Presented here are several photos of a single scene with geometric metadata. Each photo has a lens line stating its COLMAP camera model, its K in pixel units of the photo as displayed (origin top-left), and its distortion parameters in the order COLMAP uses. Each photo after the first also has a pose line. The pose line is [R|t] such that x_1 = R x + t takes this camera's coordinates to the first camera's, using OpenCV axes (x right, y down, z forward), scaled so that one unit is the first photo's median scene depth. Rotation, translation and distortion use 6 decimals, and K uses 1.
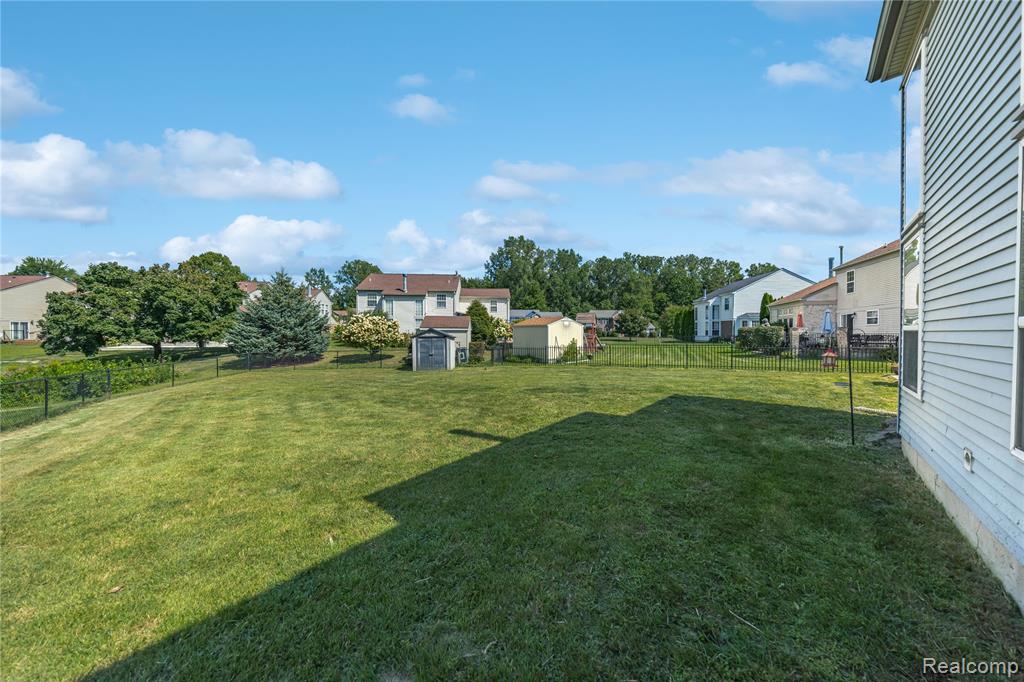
lens RADIAL K [[344.8, 0, 508.8], [0, 344.8, 334.9], [0, 0, 1]] dist [-0.002505, -0.000188]
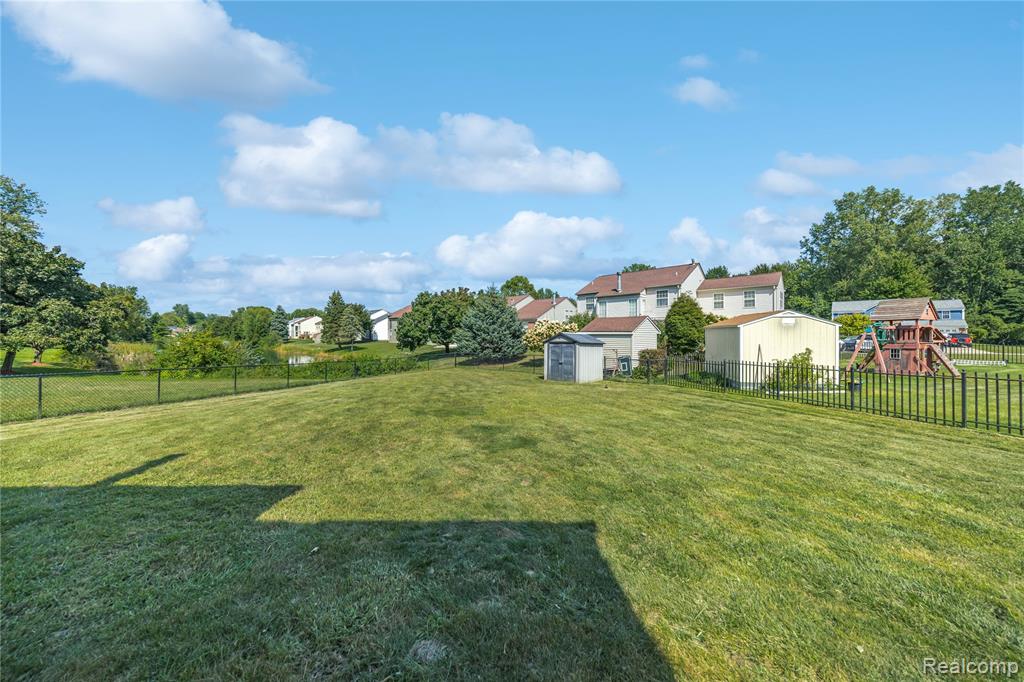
lens RADIAL K [[344.8, 0, 508.8], [0, 344.8, 334.9], [0, 0, 1]] dist [-0.002505, -0.000188]
pose [[0.666965, -0.001957, -0.745087, 0.176390], [-0.004352, 0.999969, -0.006522, -0.003821], [0.745077, 0.007593, 0.666936, 0.172193]]
